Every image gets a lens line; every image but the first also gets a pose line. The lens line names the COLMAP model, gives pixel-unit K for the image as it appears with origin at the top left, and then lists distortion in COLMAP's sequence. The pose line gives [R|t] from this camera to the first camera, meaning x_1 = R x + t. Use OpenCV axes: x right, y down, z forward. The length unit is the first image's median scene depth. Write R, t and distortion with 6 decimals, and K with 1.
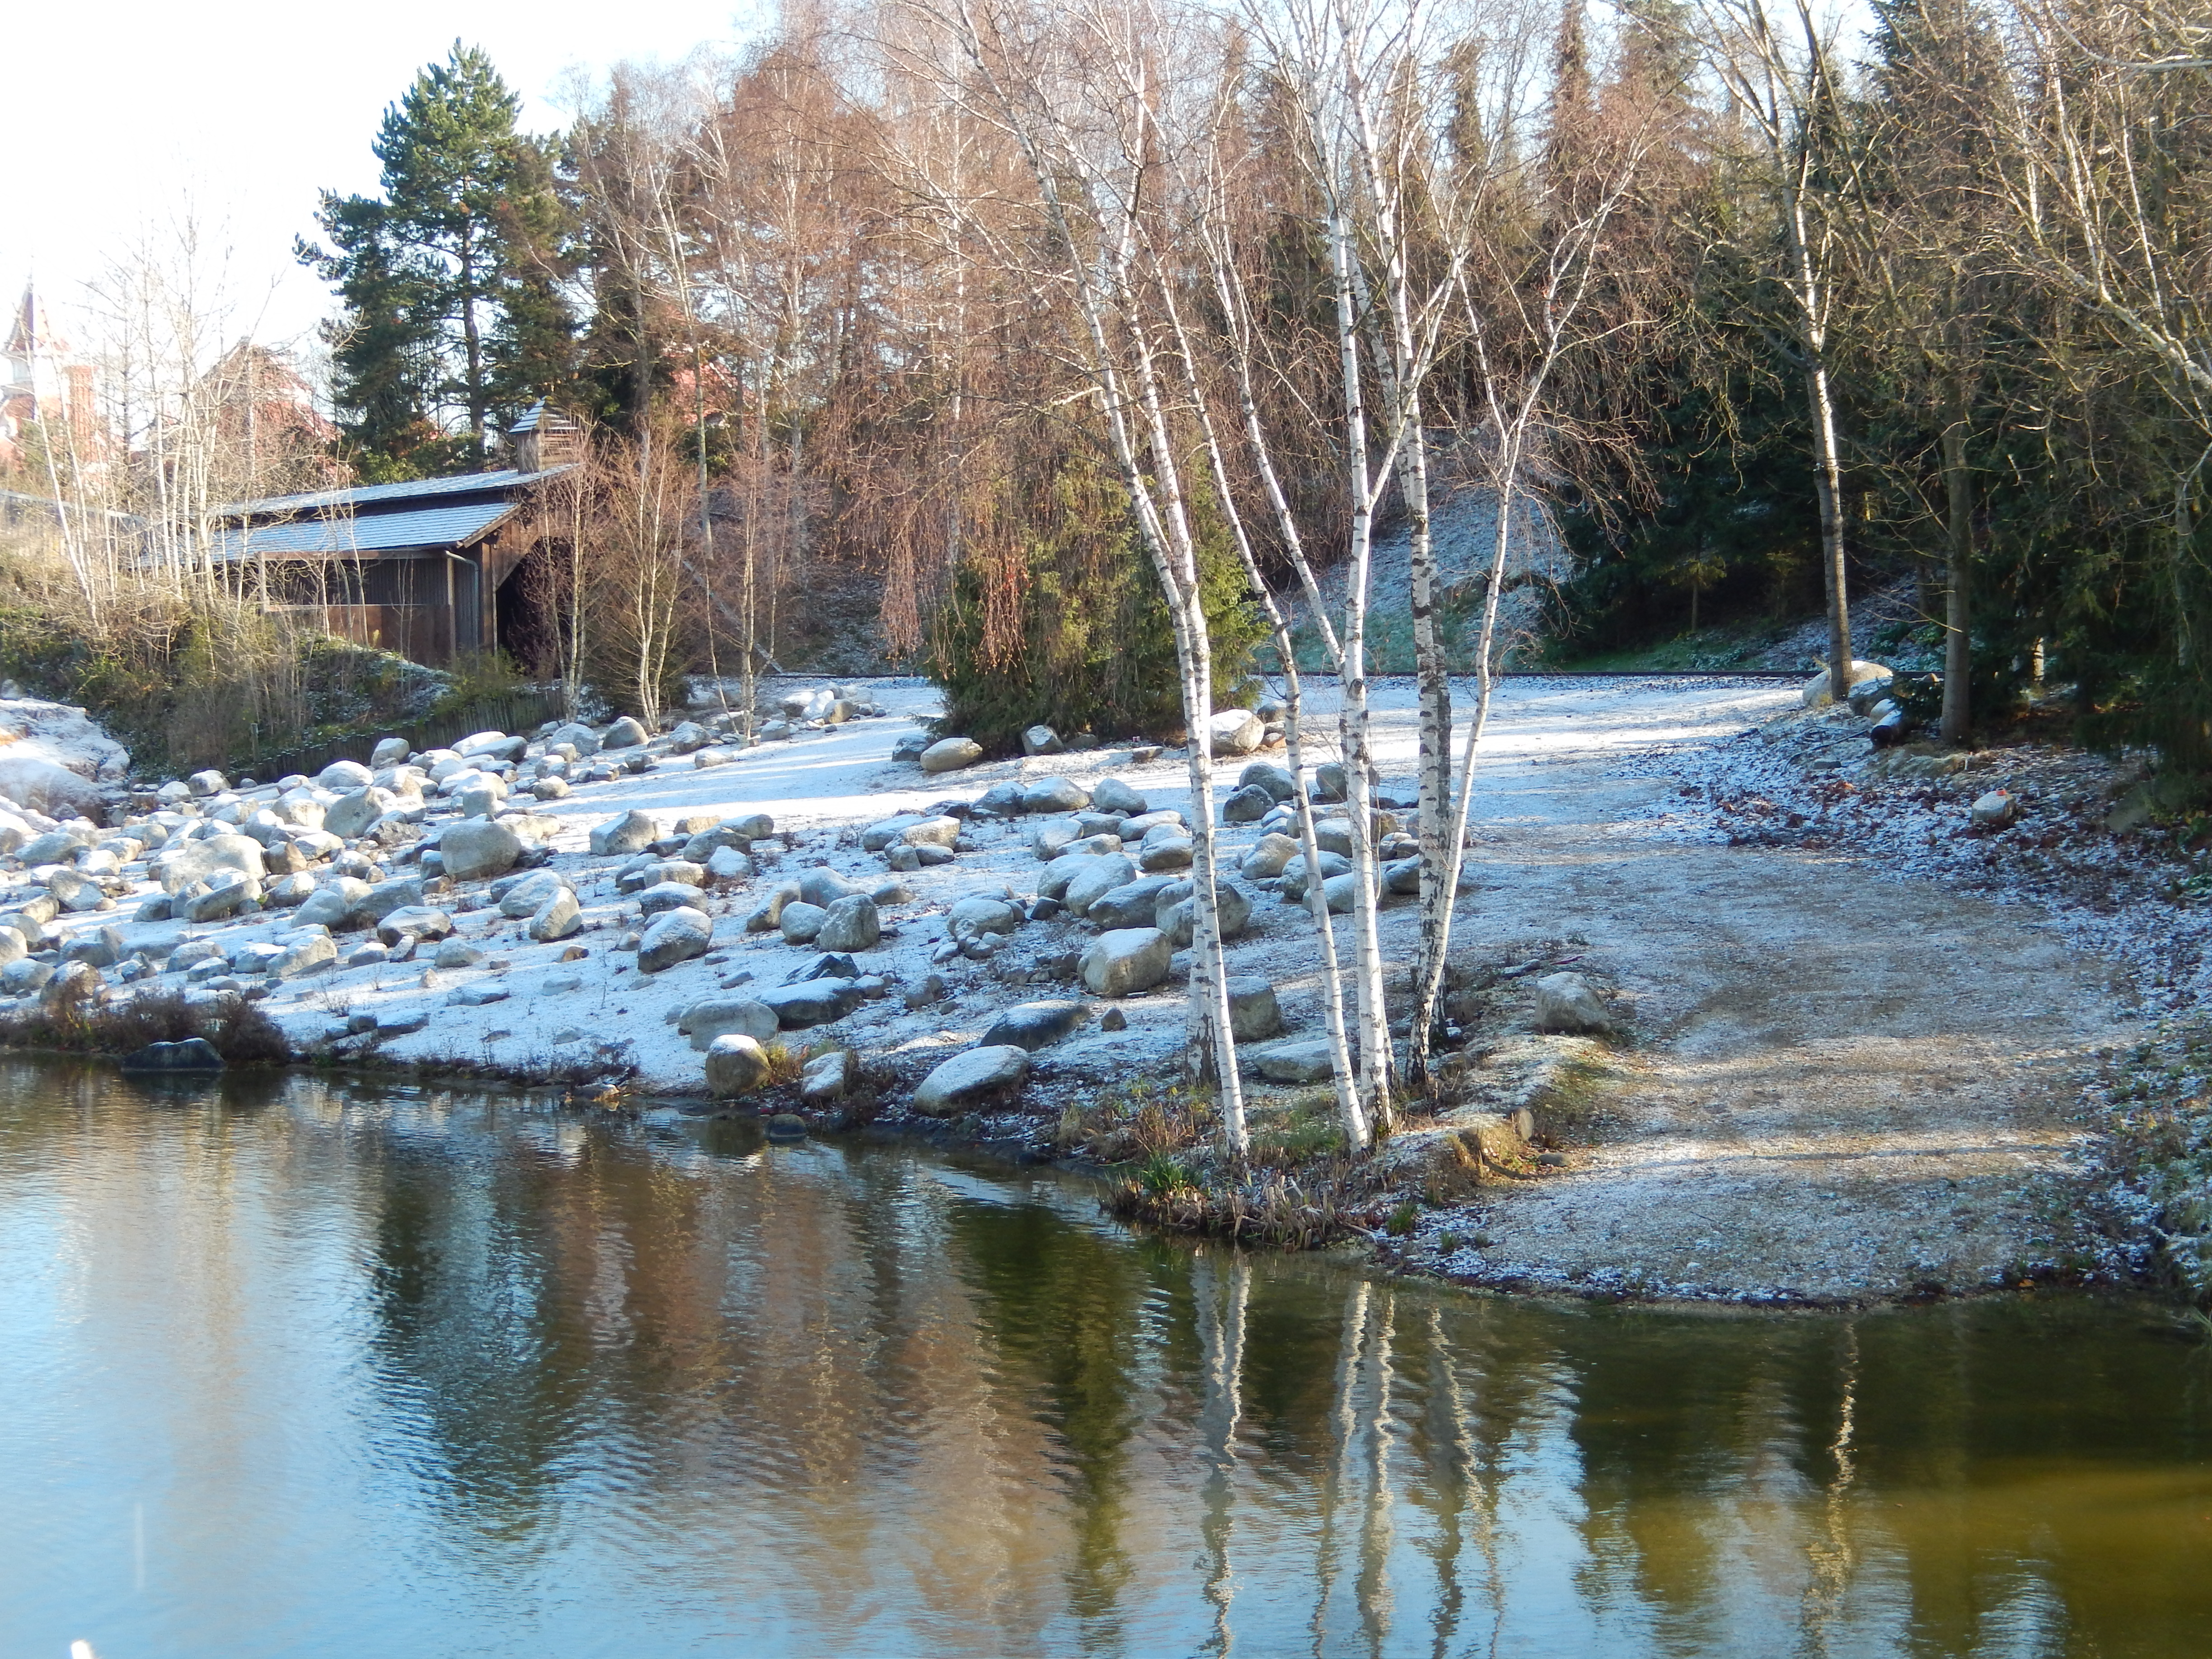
lens RADIAL K [[4324.3, 0, 1113.3], [0, 4324.3, 870.4], [0, 0, 1]] dist [0.000234, -0.093051]
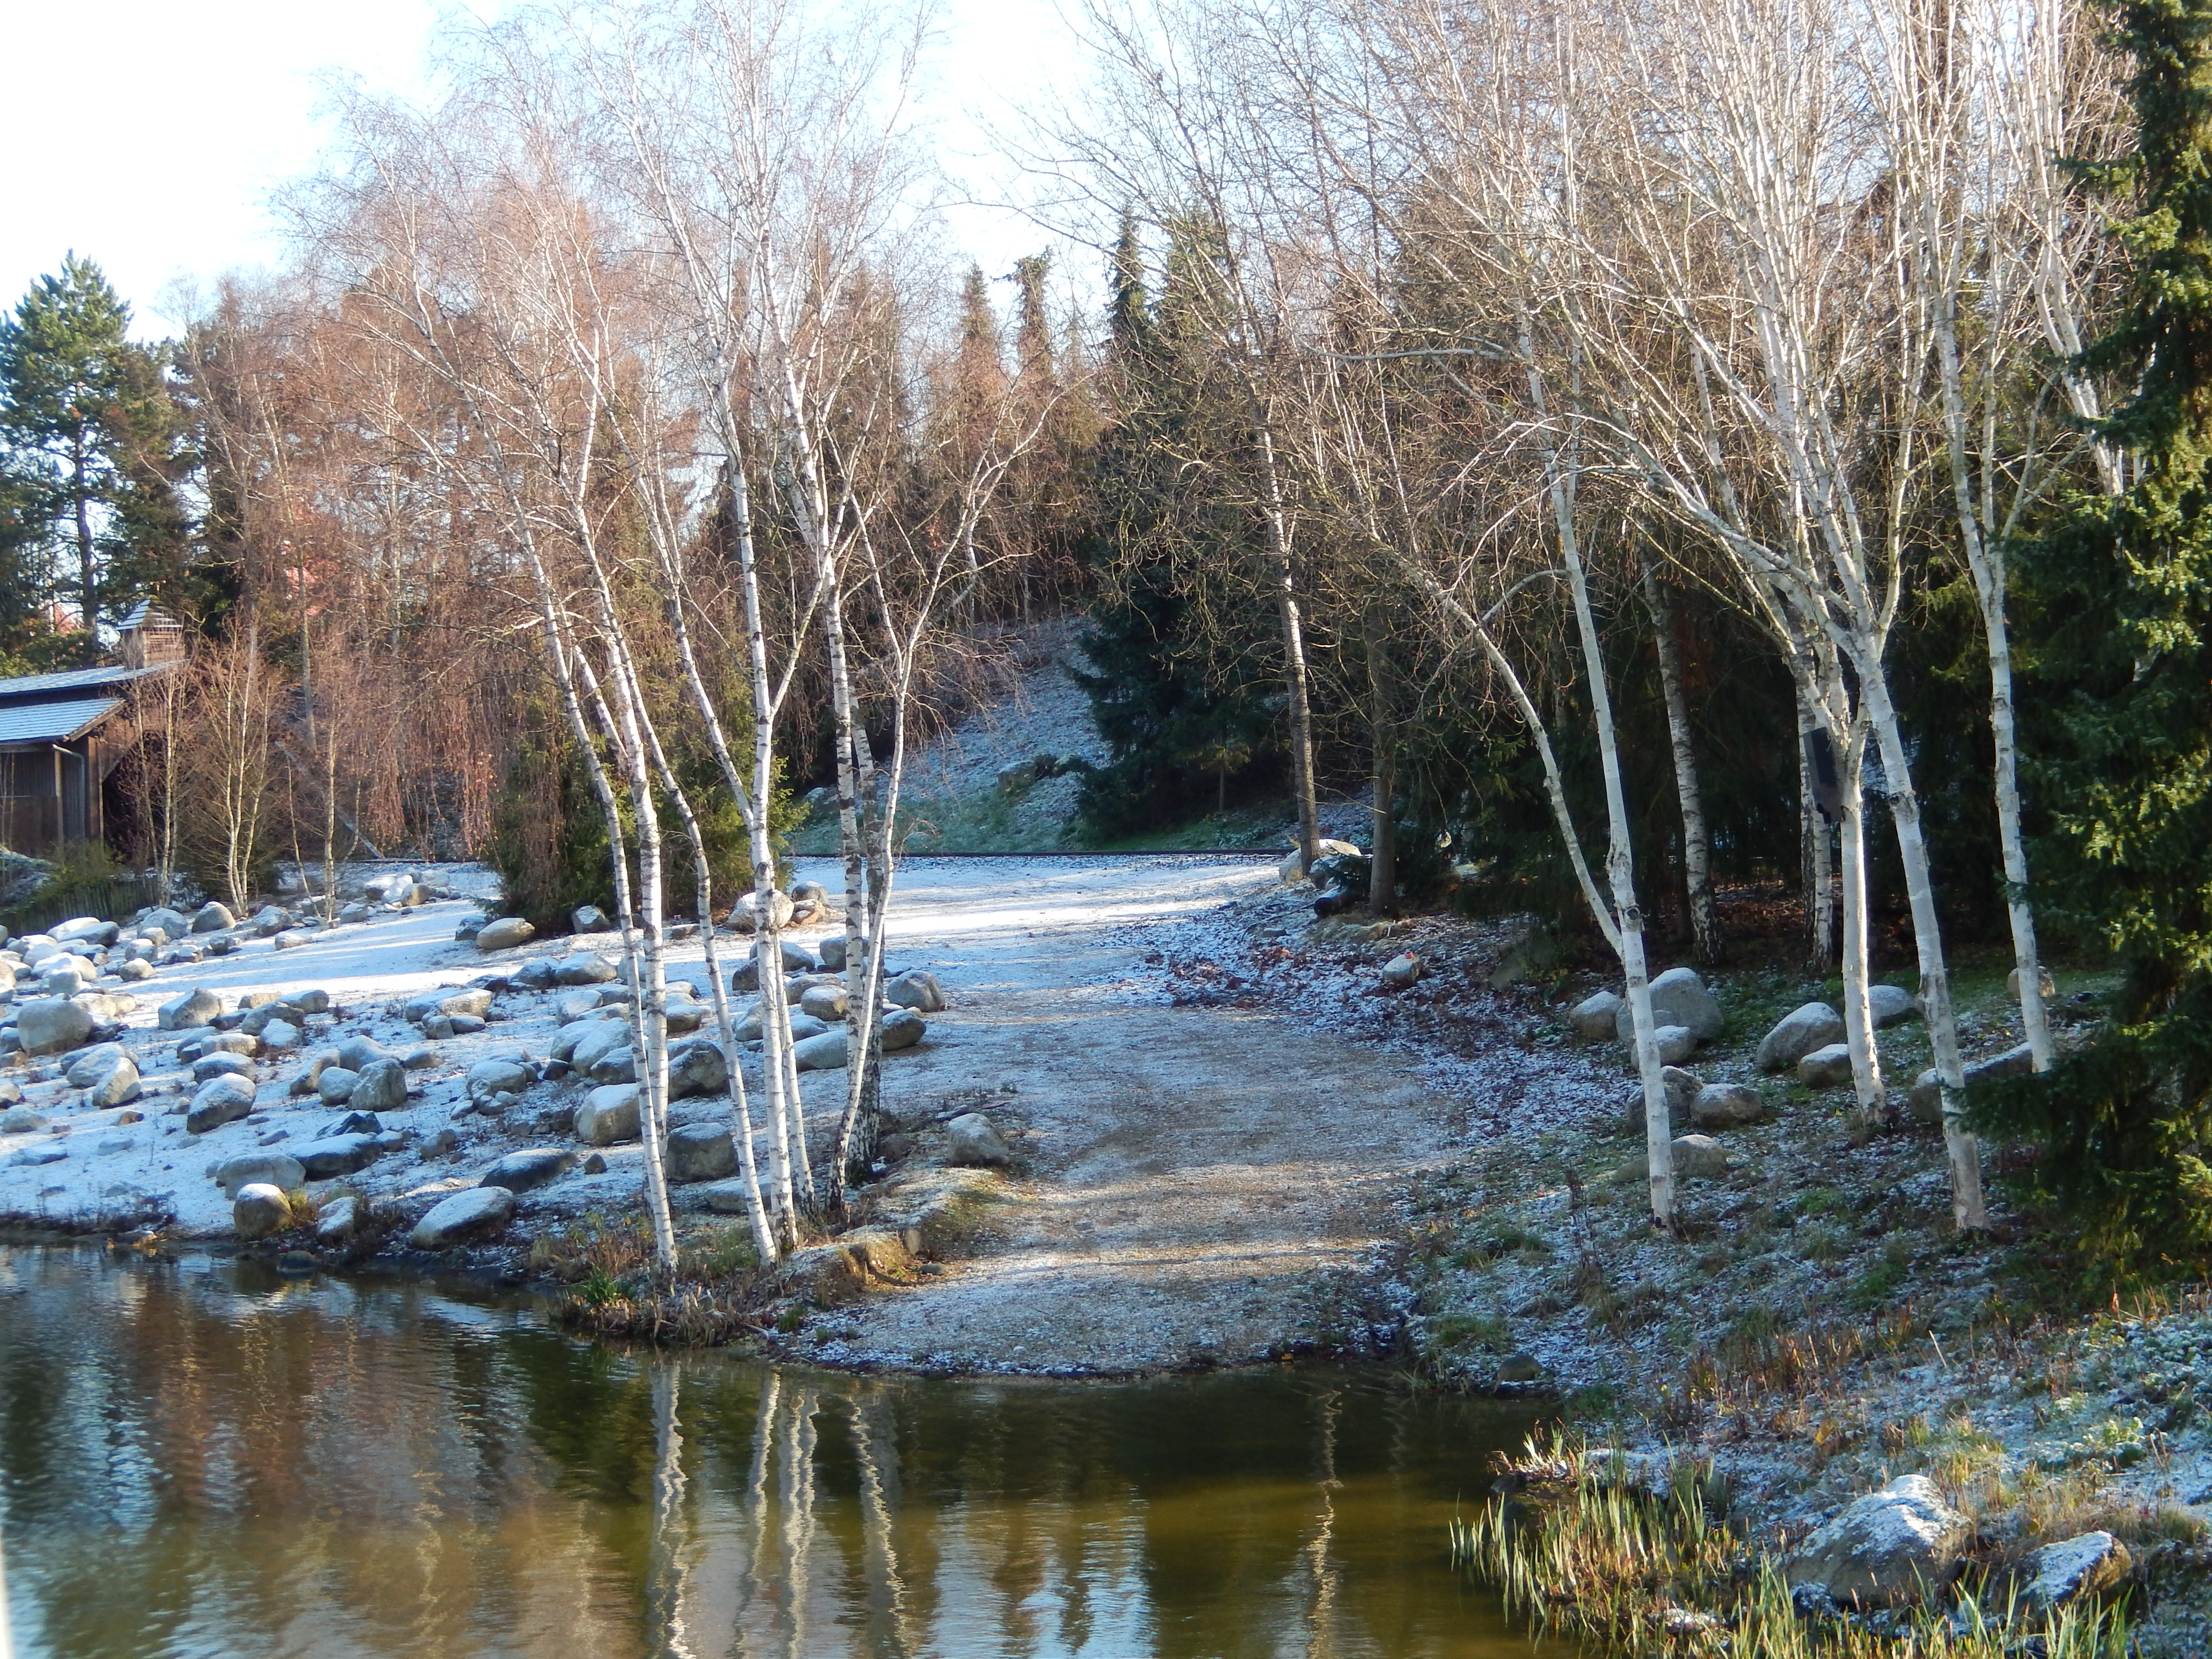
lens RADIAL K [[4333.9, 0, 1106.0], [0, 4333.9, 829.5], [0, 0, 1]] dist [-0.009619, 0.219821]
pose [[0.997053, -0.009317, 0.076143, 0.037041], [0.013173, 0.998647, -0.050305, 0.004522], [-0.075572, 0.051159, 0.995827, -0.112144]]
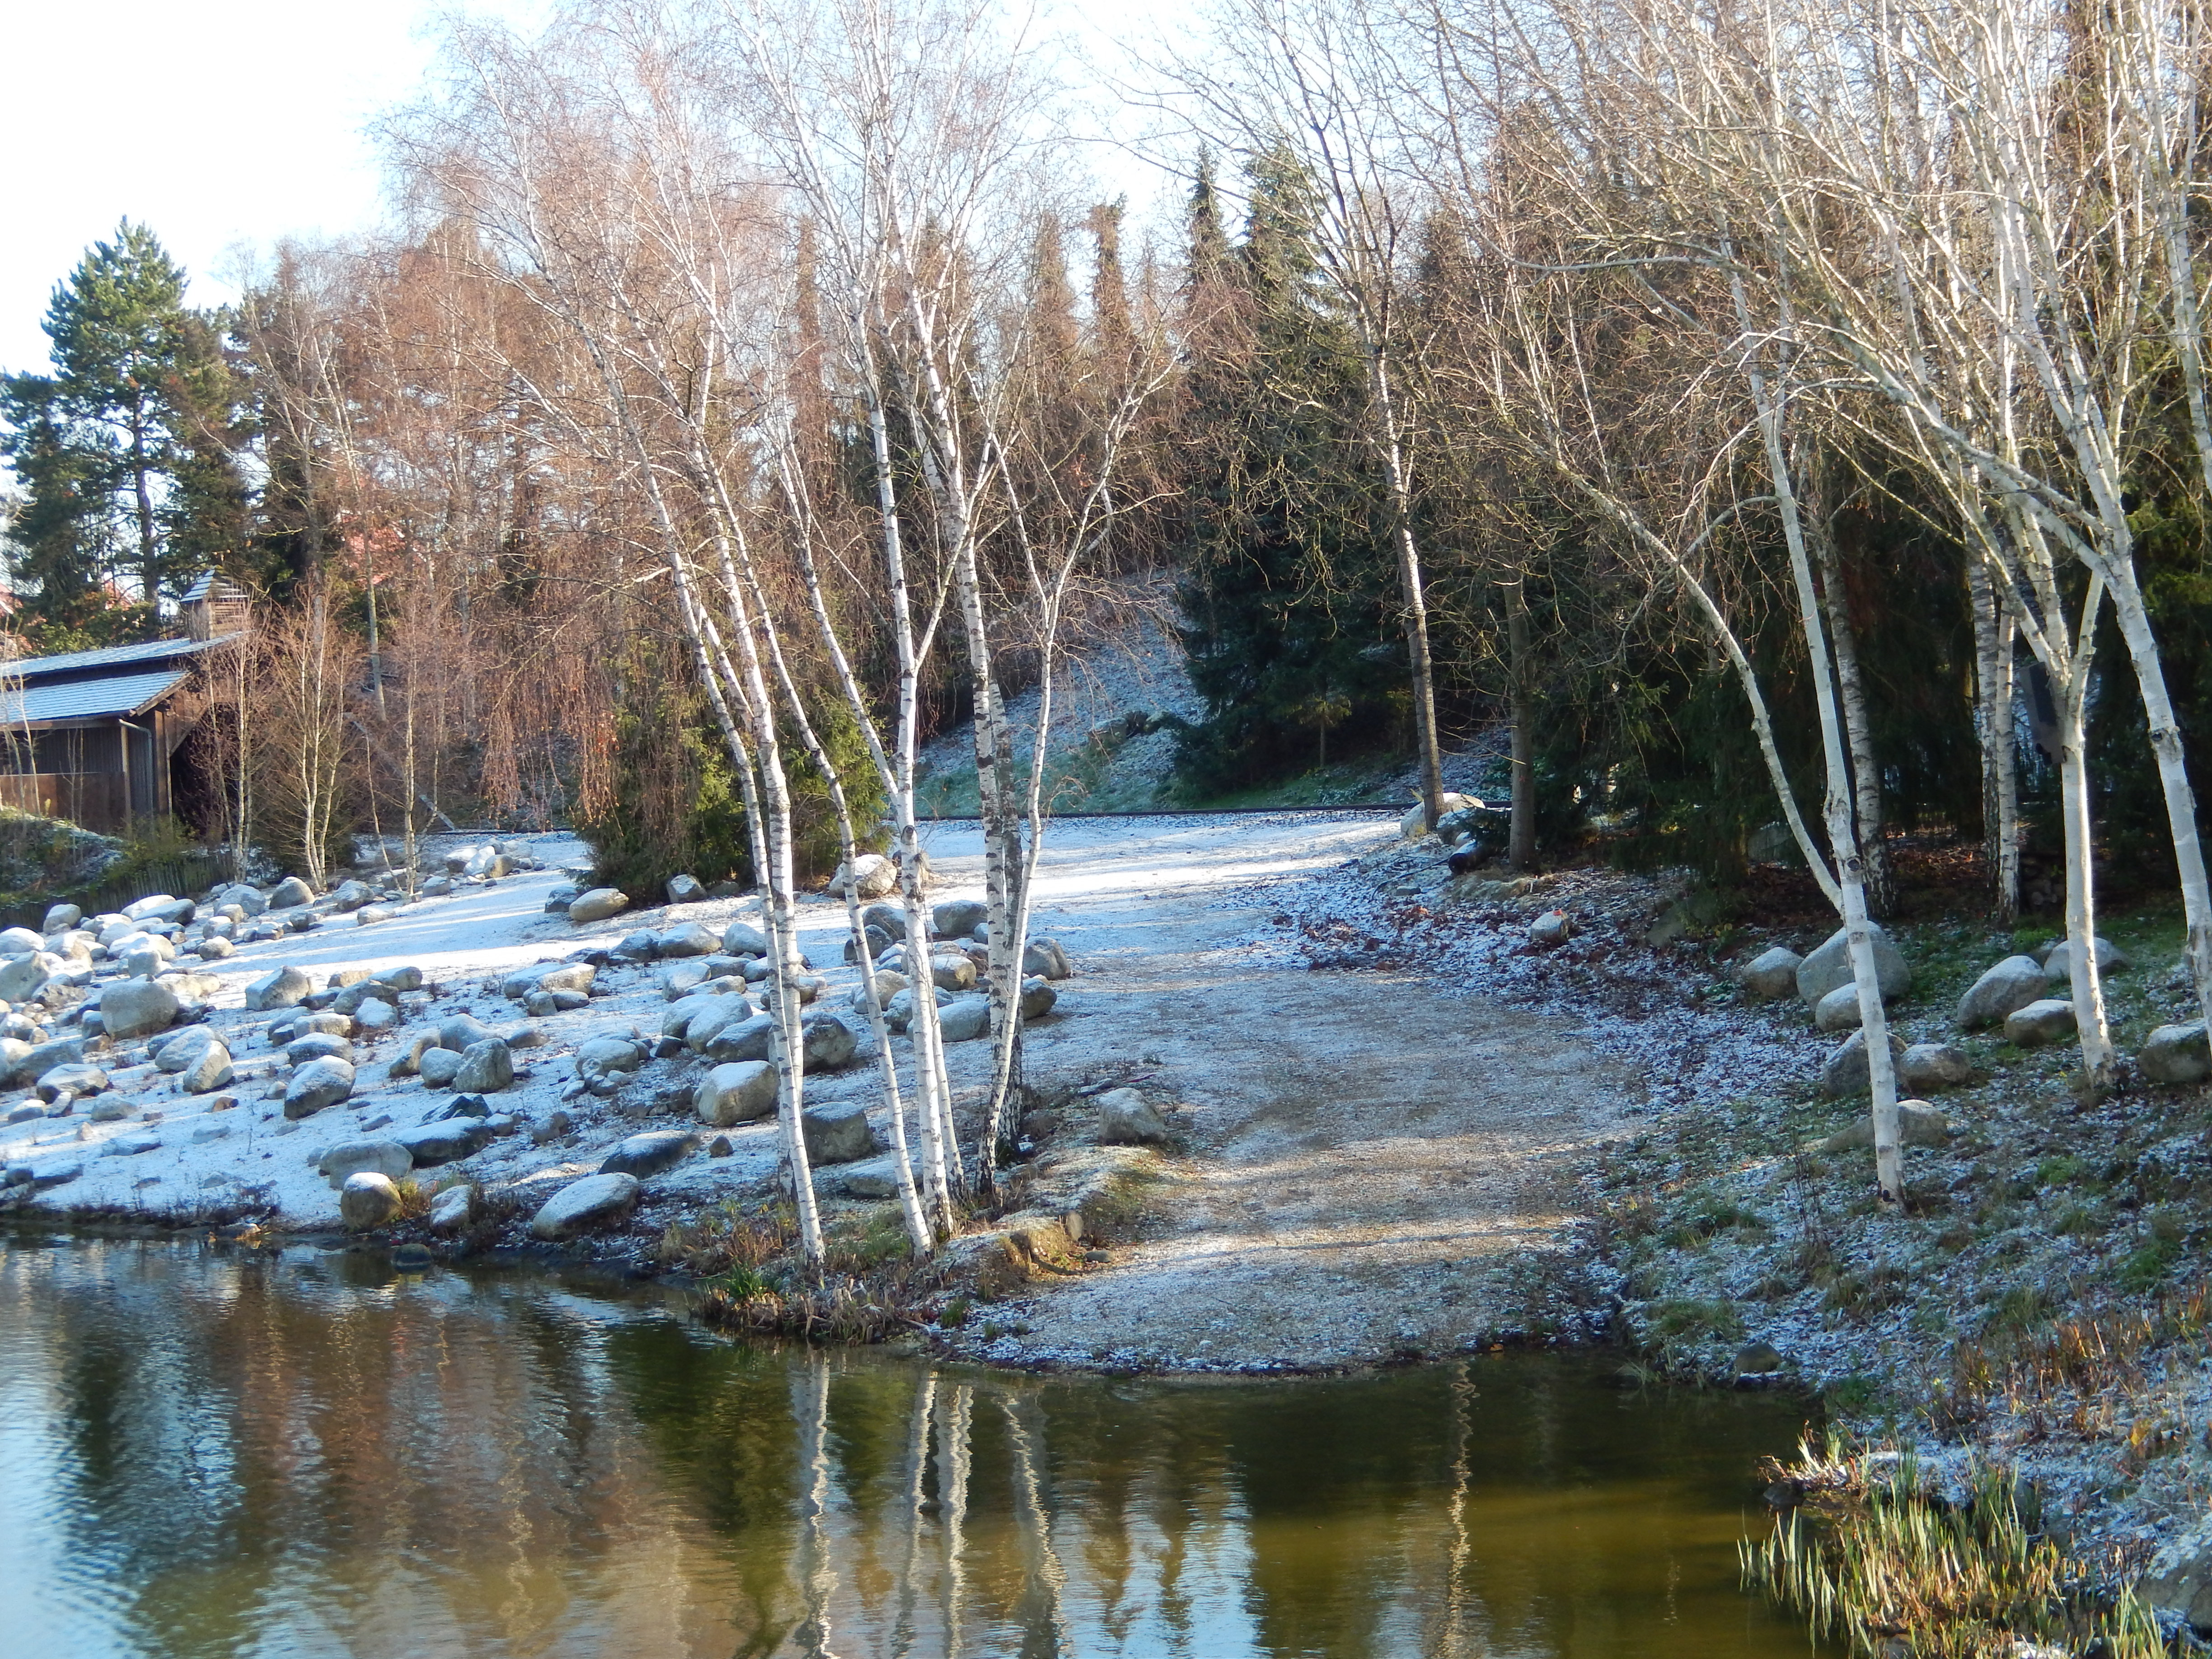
lens RADIAL K [[4333.9, 0, 1106.0], [0, 4333.9, 829.5], [0, 0, 1]] dist [-0.009619, 0.219821]
pose [[0.997537, -0.026830, 0.064814, 0.021581], [0.029553, 0.998704, -0.041427, 0.002488], [-0.063618, 0.043240, 0.997037, -0.064850]]
